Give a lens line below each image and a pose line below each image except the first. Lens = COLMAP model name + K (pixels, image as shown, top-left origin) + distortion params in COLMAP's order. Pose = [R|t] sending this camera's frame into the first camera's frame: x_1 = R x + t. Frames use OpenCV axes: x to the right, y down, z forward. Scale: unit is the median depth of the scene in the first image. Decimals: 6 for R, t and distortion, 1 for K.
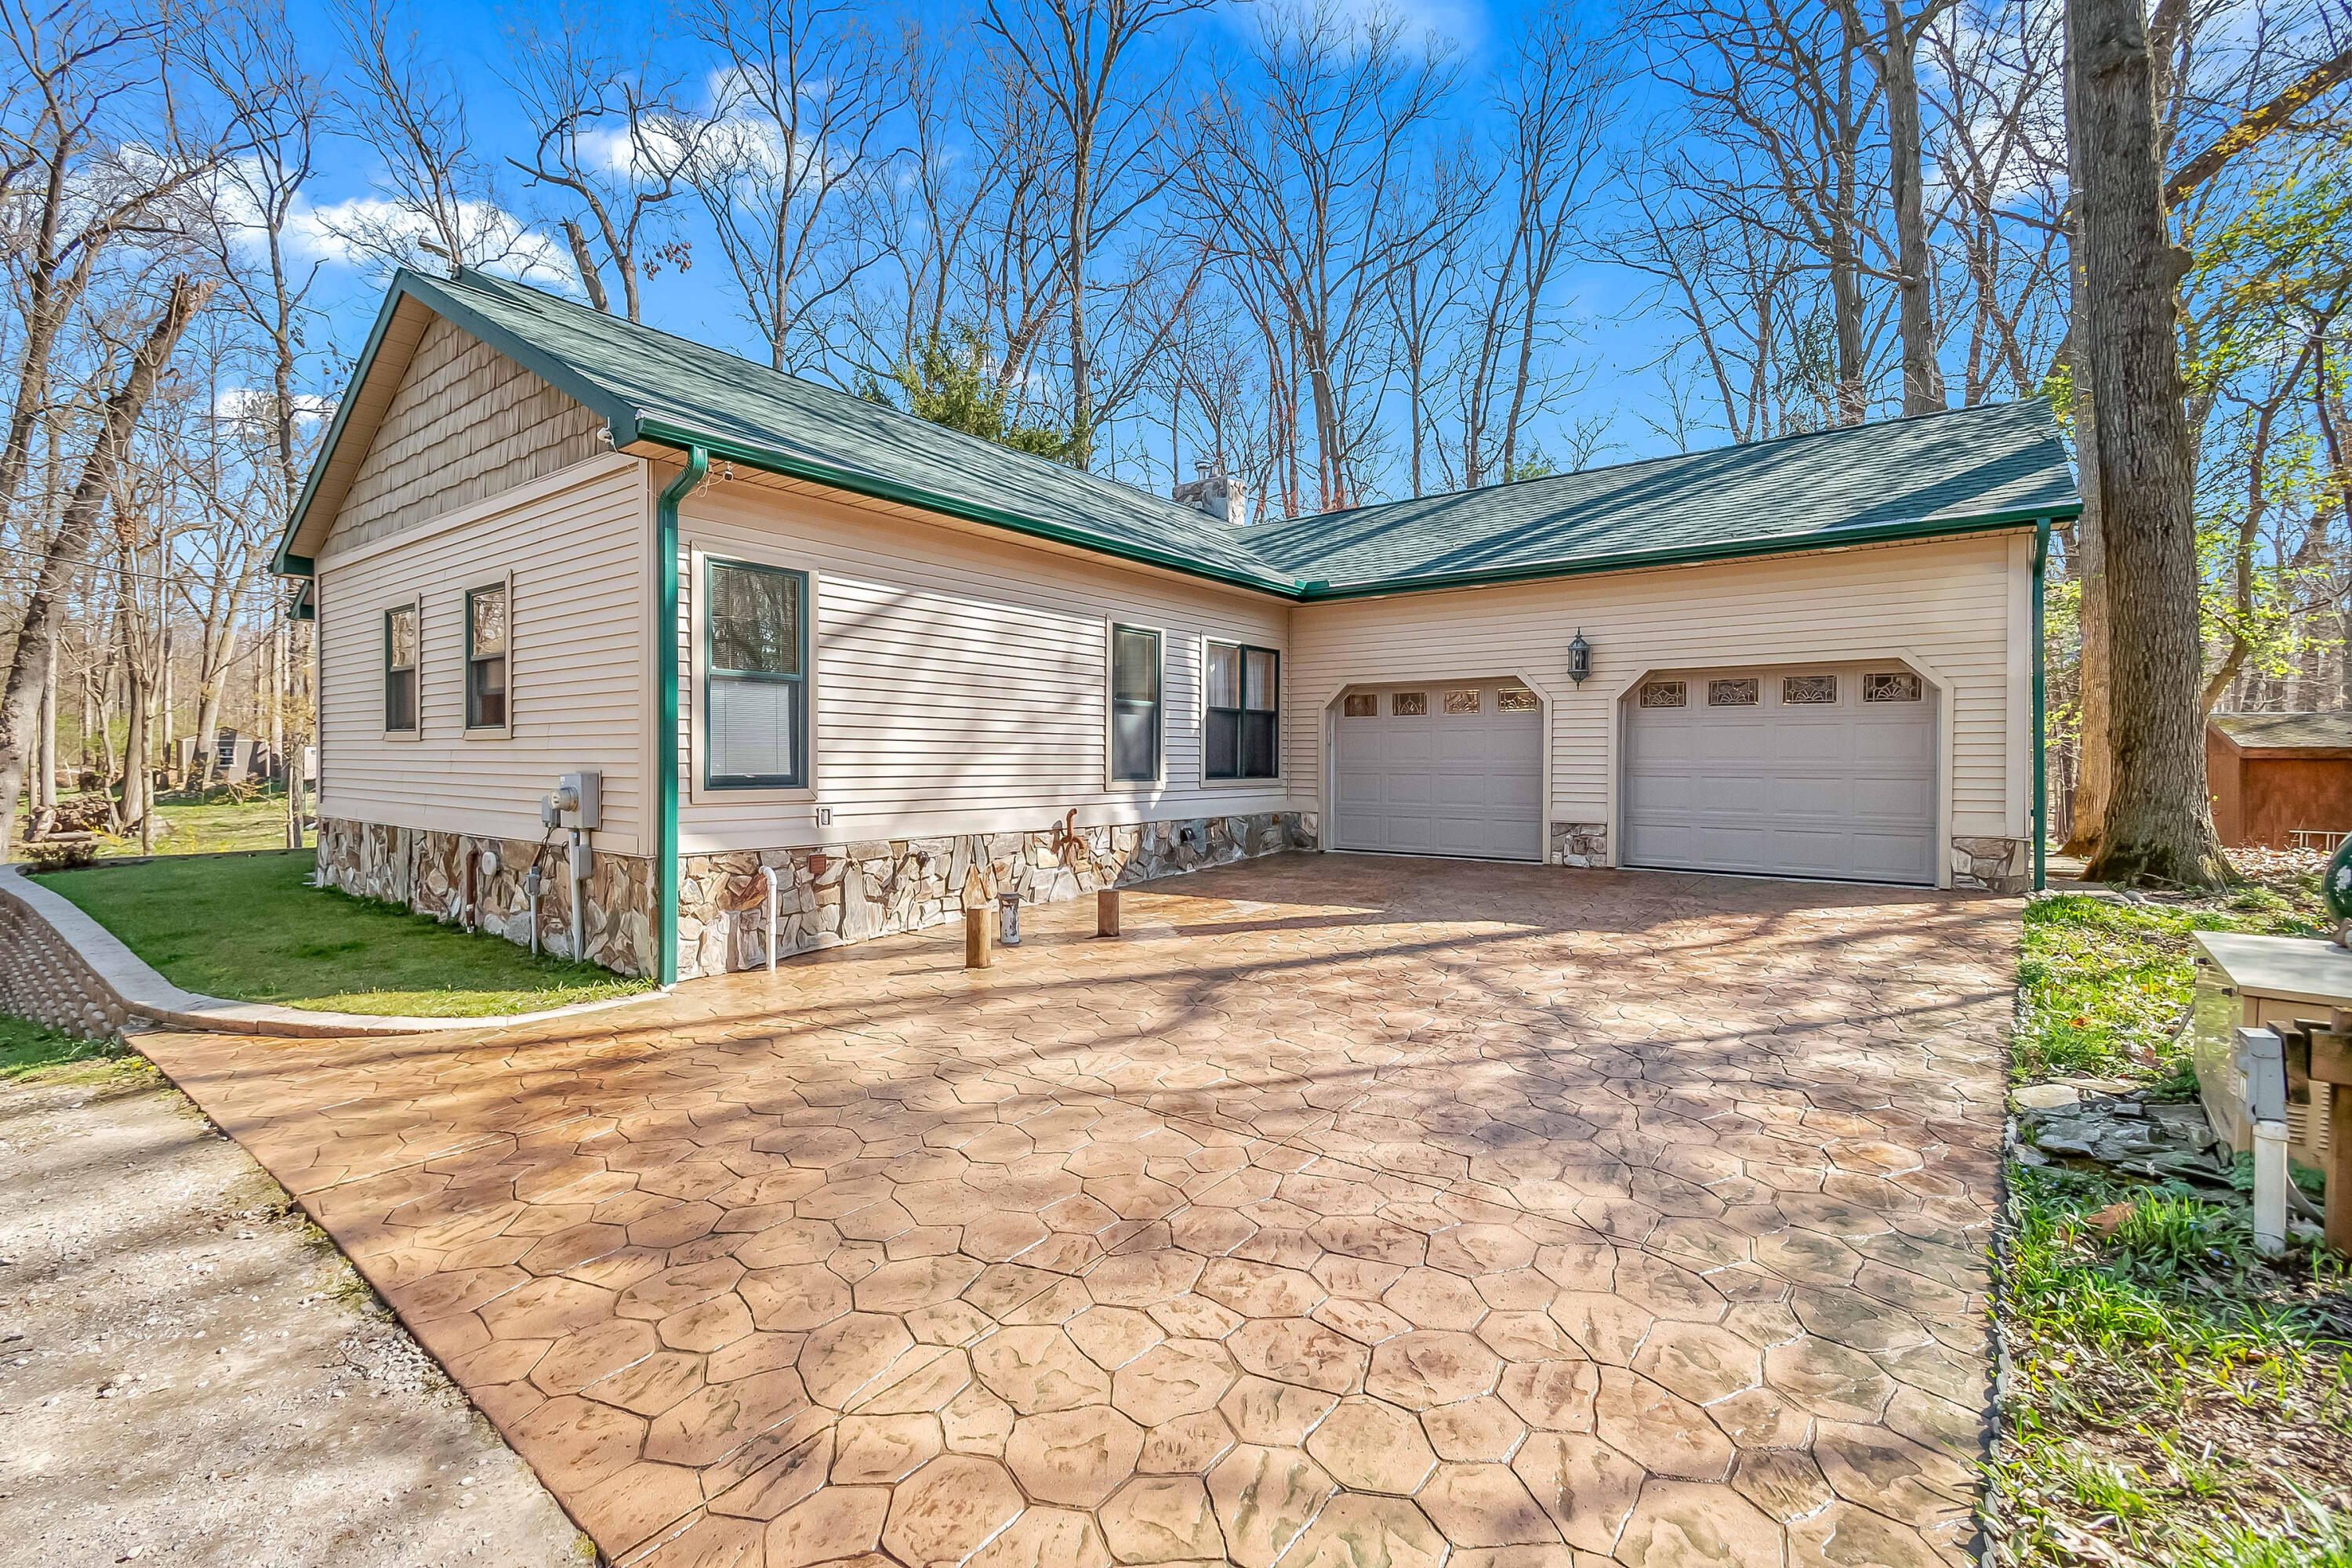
lens RADIAL K [[1028.5, 0, 1171.7], [0, 1028.5, 771.0], [0, 0, 1]] dist [0.000219, 0.000801]
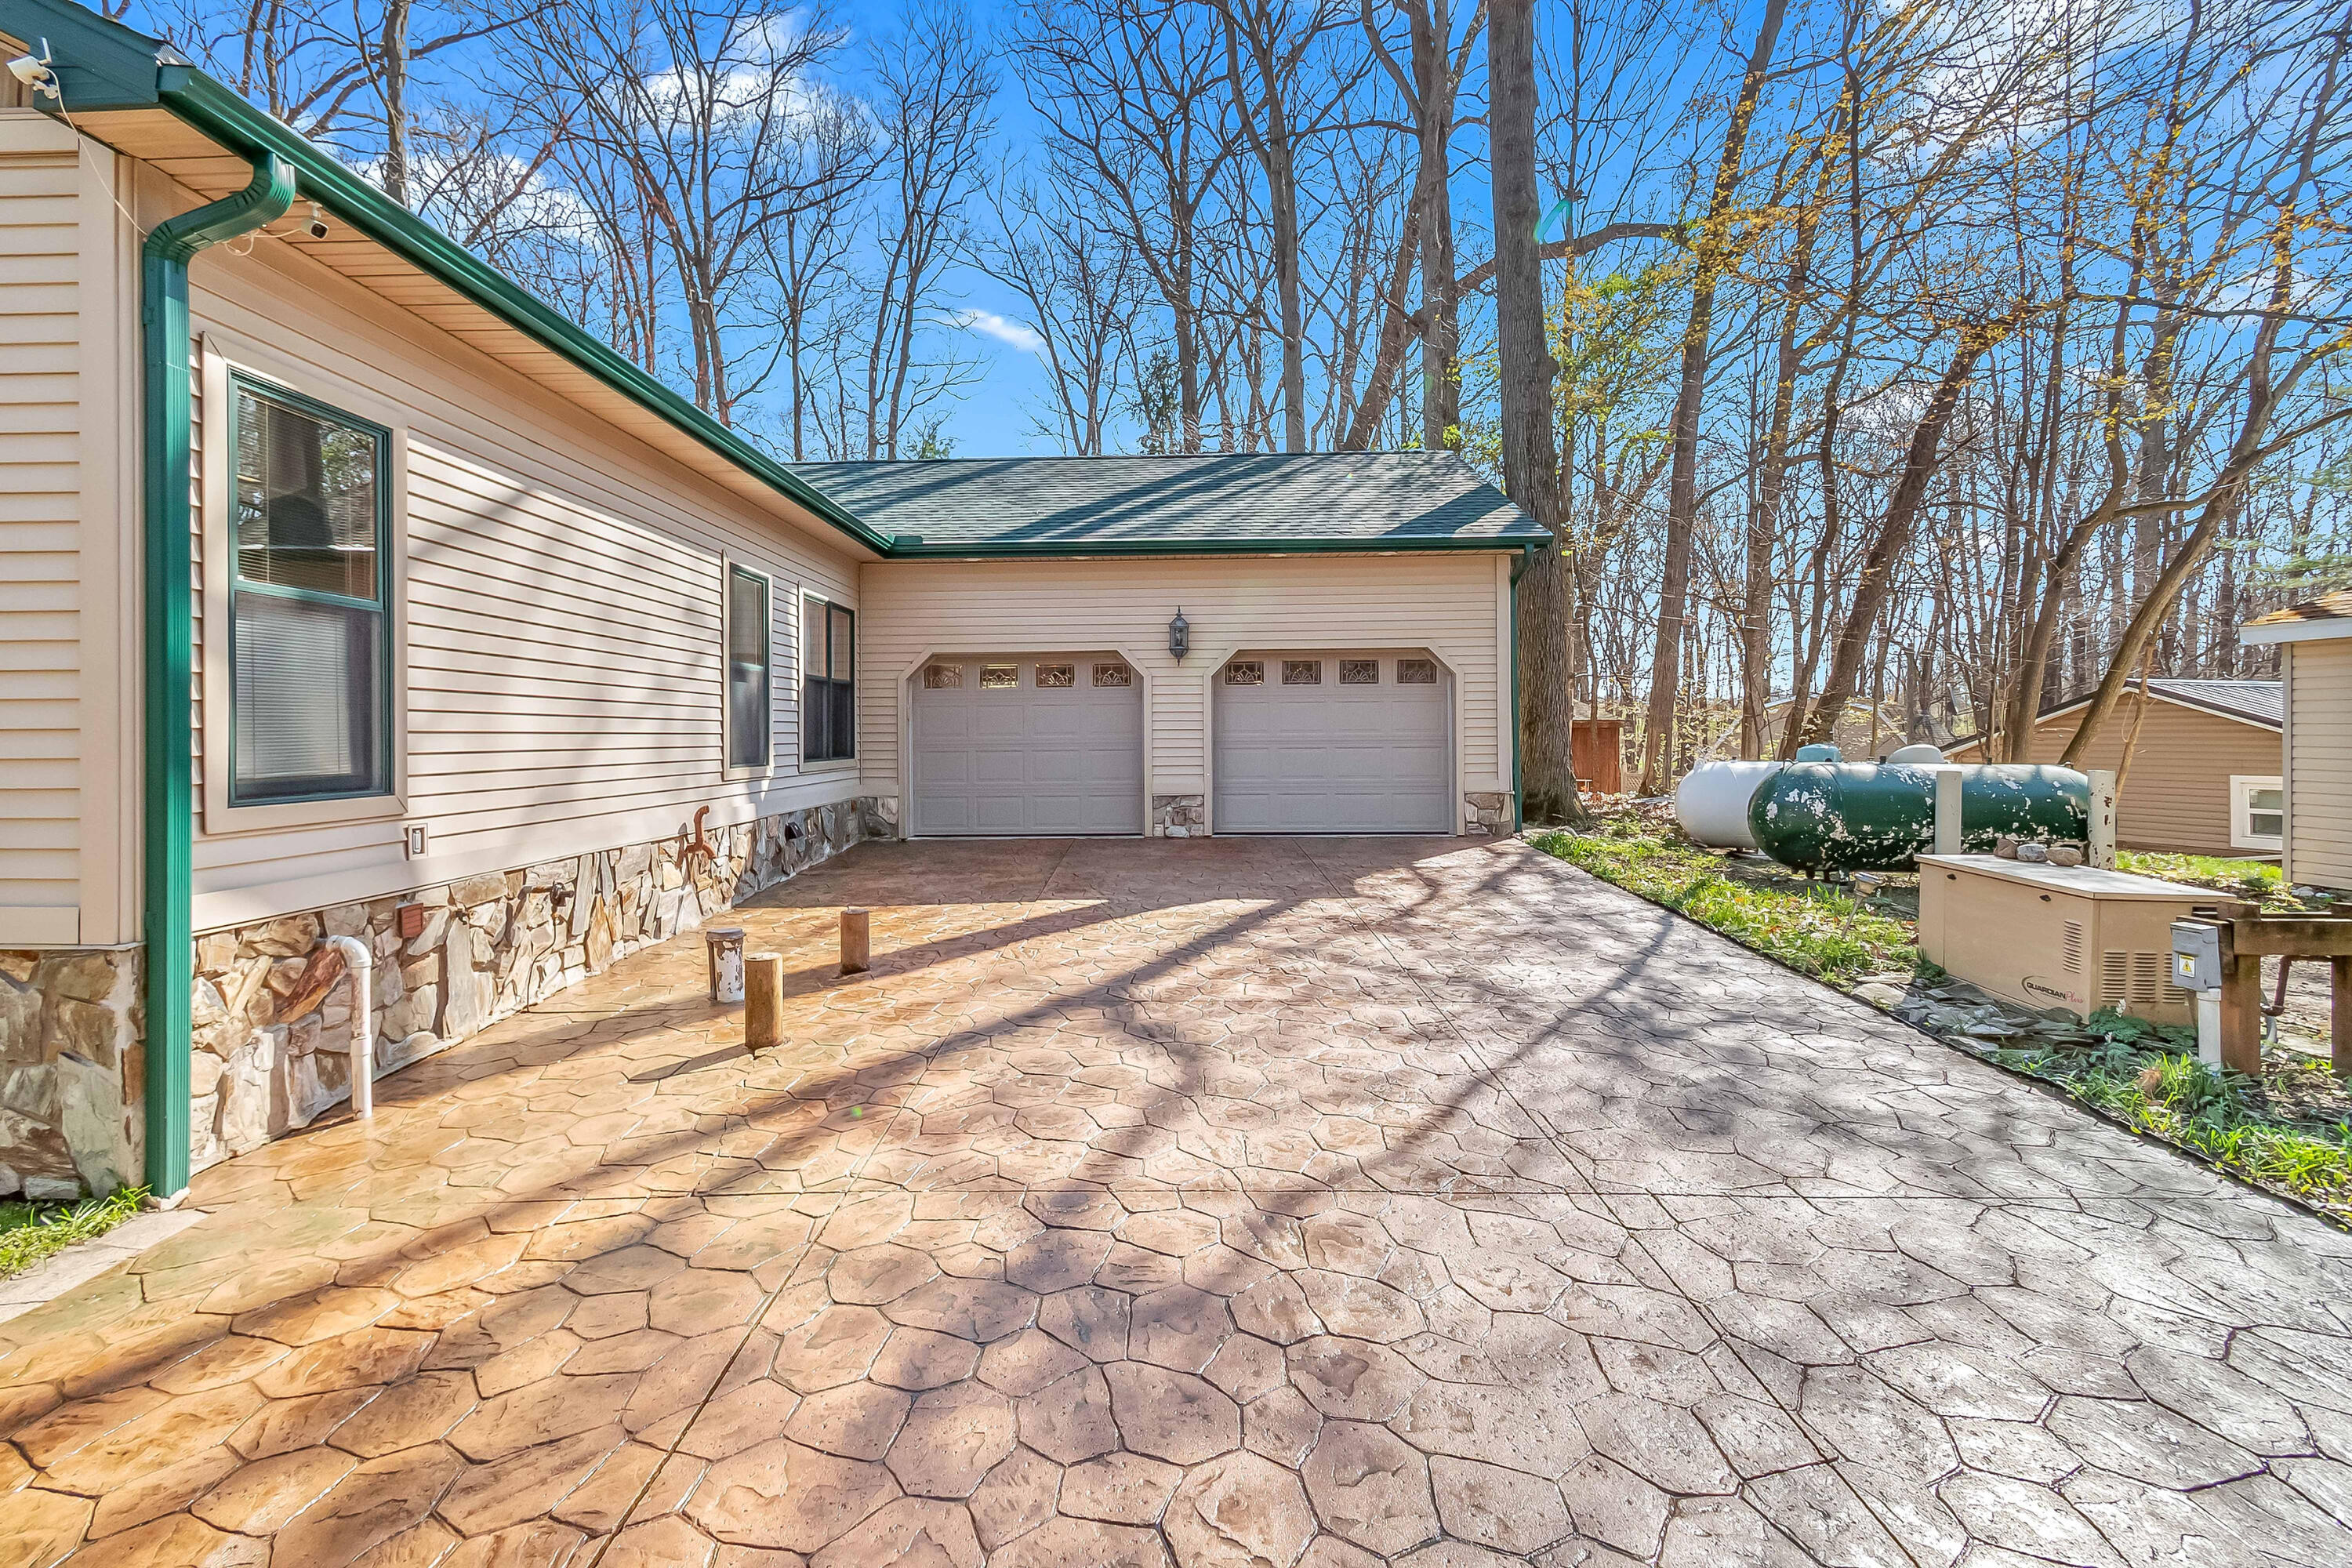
lens RADIAL K [[1028.5, 0, 1144.7], [0, 1028.5, 732.9], [0, 0, 1]] dist [0.000219, 0.000801]
pose [[0.814194, -0.009718, 0.580512, -0.315168], [0.017191, 0.999825, -0.007374, -0.006388], [-0.580339, 0.015984, 0.814218, 0.242933]]
